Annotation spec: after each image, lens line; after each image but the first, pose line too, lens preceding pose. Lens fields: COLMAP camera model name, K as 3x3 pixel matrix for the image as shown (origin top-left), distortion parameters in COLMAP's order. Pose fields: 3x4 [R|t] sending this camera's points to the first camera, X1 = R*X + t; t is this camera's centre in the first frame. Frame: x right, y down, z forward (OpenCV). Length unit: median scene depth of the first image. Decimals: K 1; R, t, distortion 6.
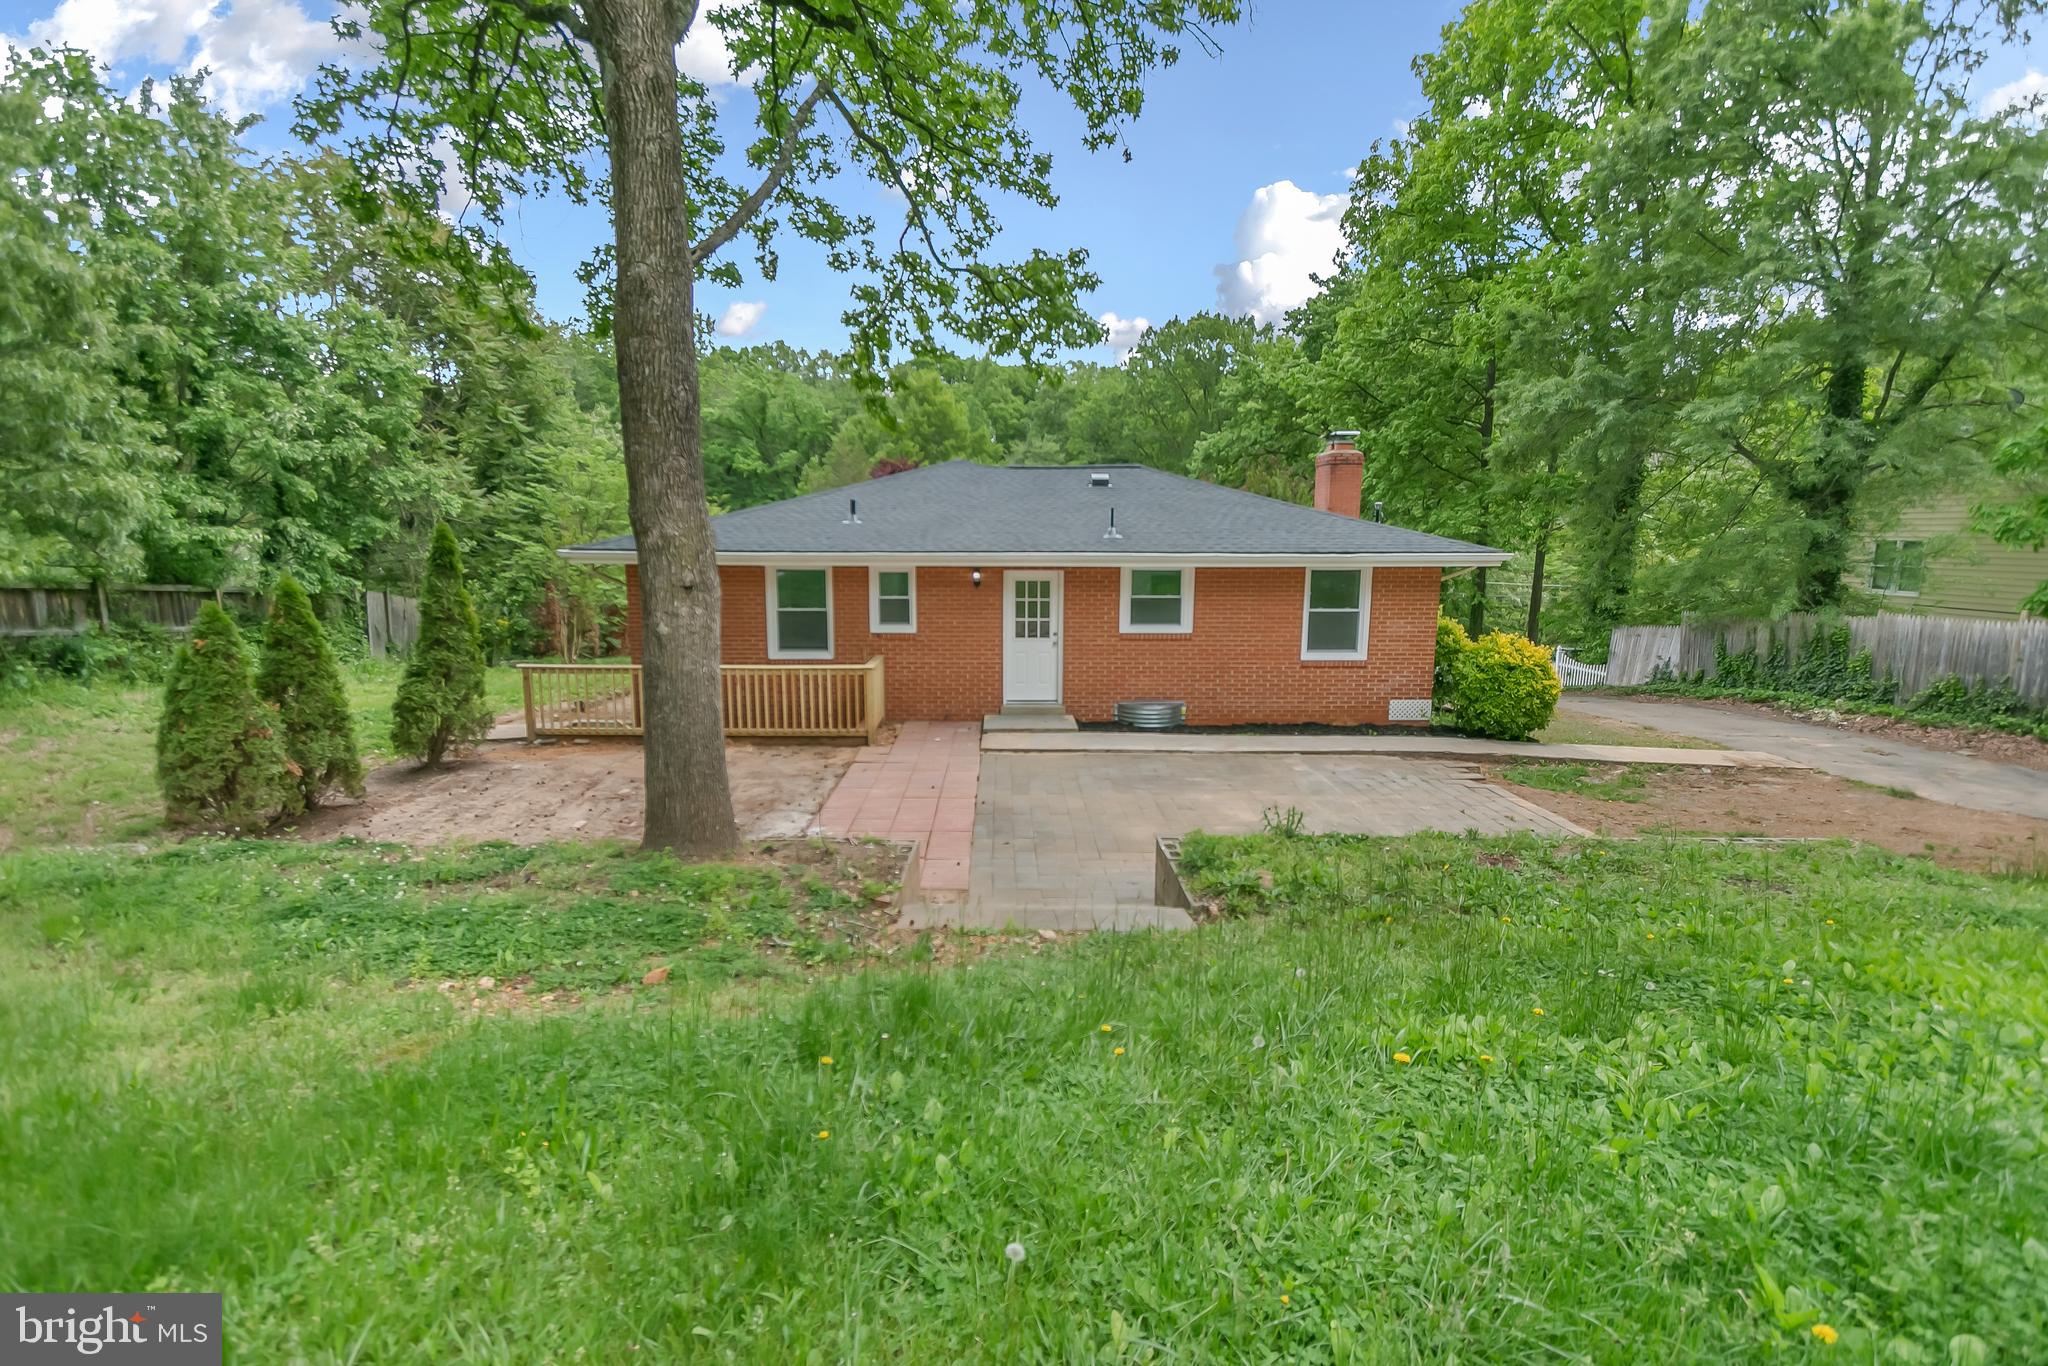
lens RADIAL K [[938.9, 0, 1015.1], [0, 938.9, 693.0], [0, 0, 1]] dist [0.005669, -0.004319]
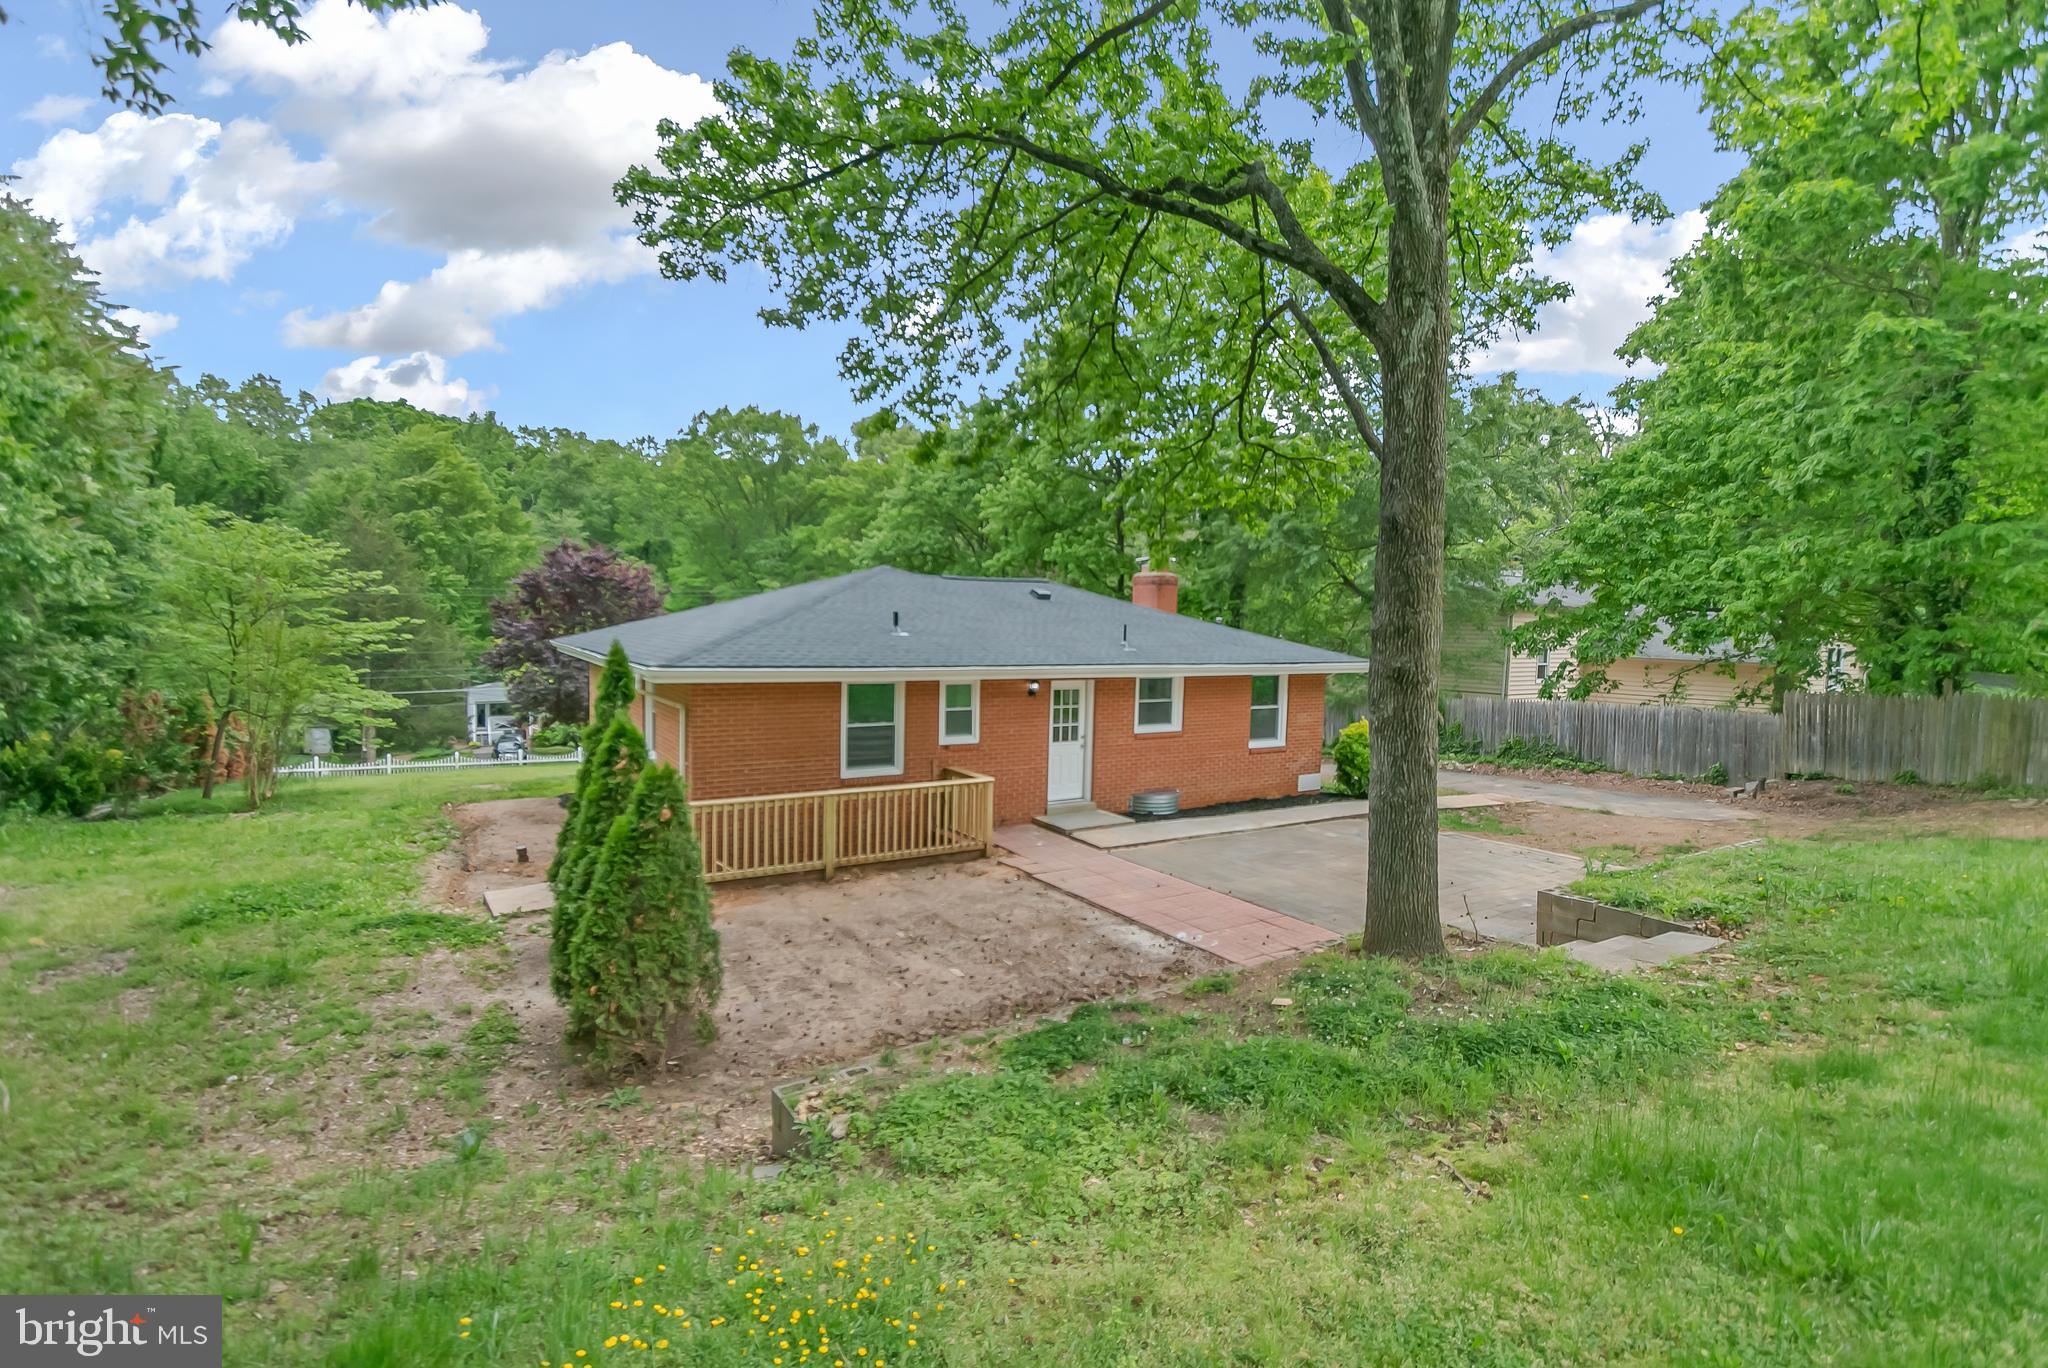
lens RADIAL K [[938.9, 0, 1015.0], [0, 938.9, 682.7], [0, 0, 1]] dist [0.005669, -0.004319]
pose [[0.852912, -0.018897, 0.521712, -0.601080], [0.069372, 0.994585, -0.077387, -0.046866], [-0.517424, 0.102196, 0.849605, 0.101828]]
